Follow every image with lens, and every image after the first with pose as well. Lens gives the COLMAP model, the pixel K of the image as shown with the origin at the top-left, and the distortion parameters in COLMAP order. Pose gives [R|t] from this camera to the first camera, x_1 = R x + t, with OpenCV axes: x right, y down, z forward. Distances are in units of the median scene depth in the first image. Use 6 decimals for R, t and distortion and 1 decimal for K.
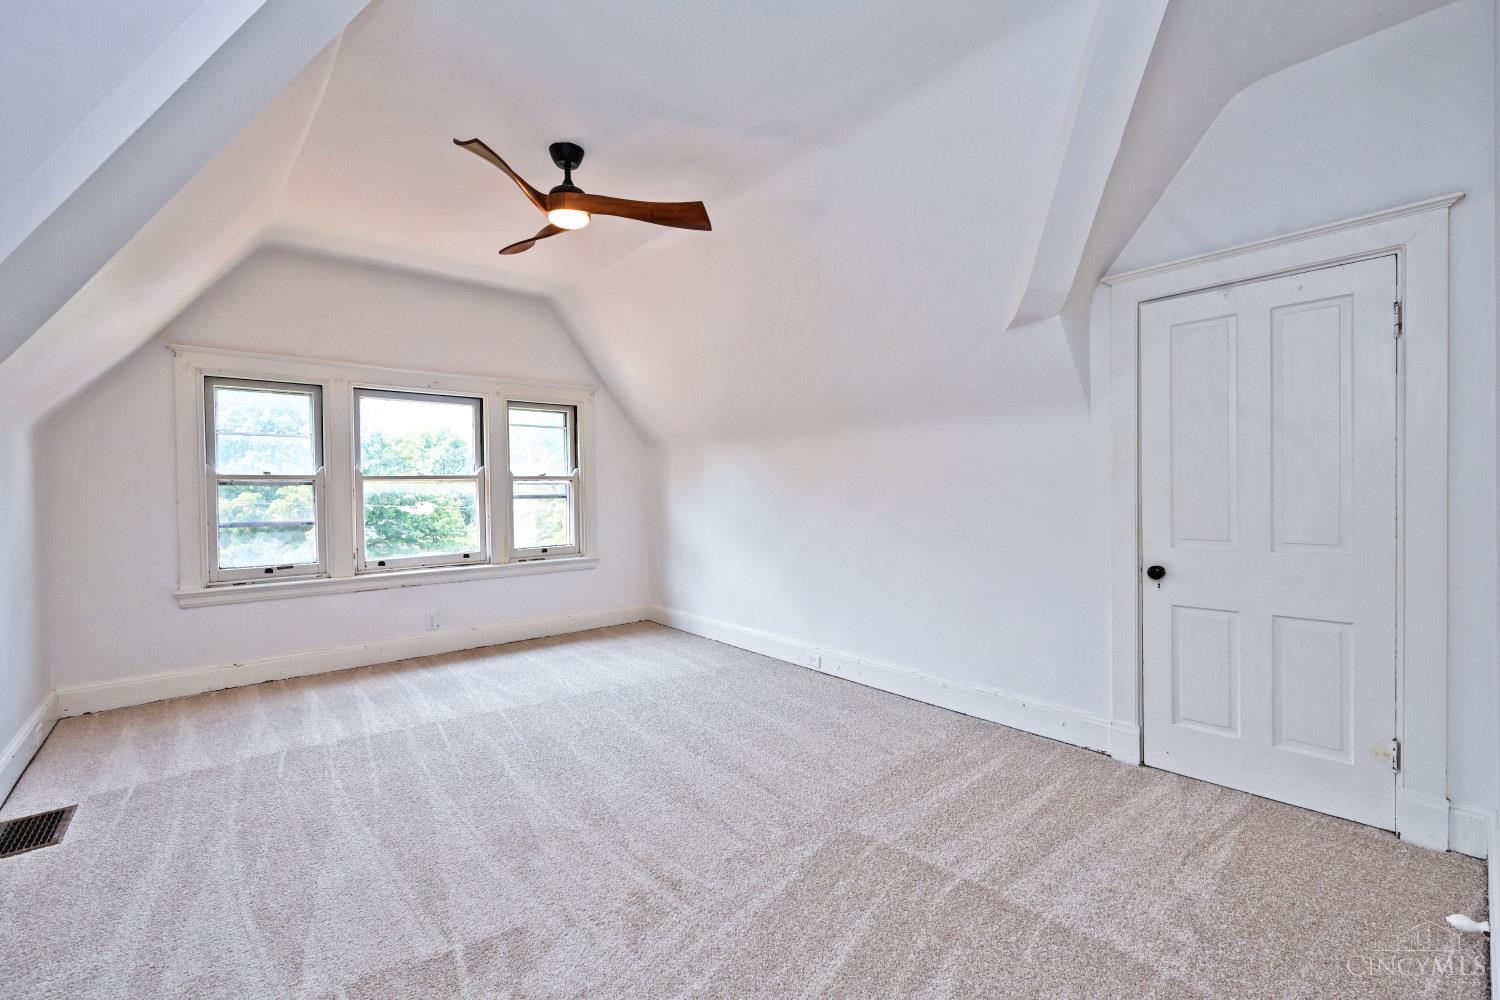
lens RADIAL K [[617.8, 0, 759.9], [0, 617.8, 497.4], [0, 0, 1]] dist [-0.001344, 0.000213]
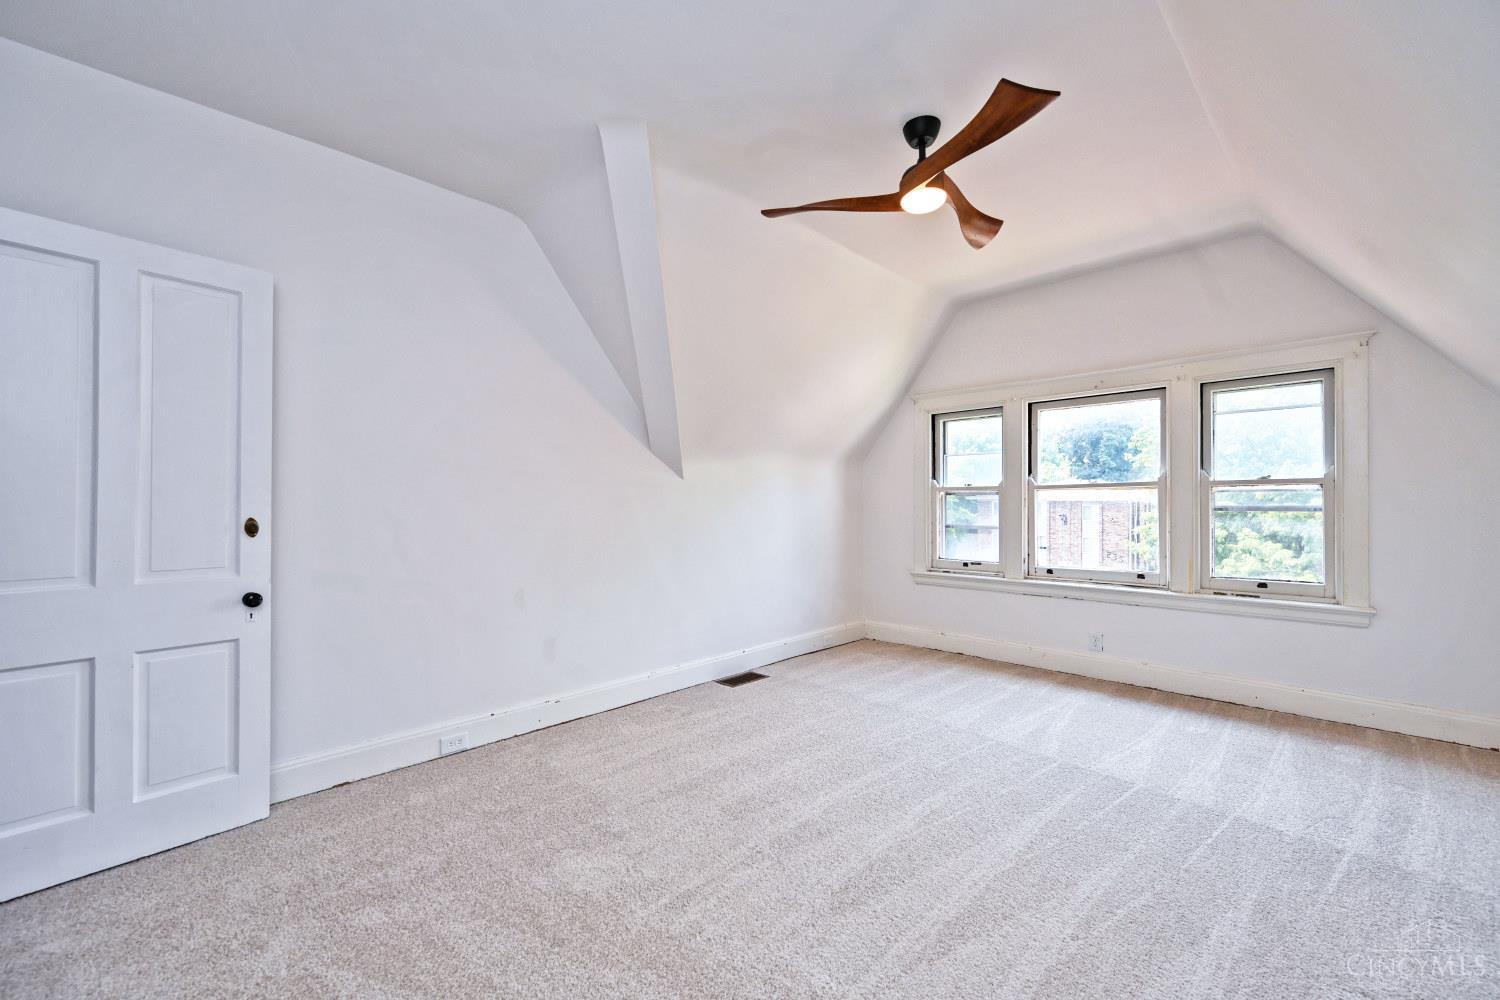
lens RADIAL K [[617.8, 0, 759.5], [0, 617.8, 500.7], [0, 0, 1]] dist [-0.001344, 0.000213]
pose [[0.088272, 0.007389, -0.996069, 0.363566], [-0.008519, 0.999942, 0.006663, -0.012306], [0.996060, 0.007897, 0.088330, 0.441954]]
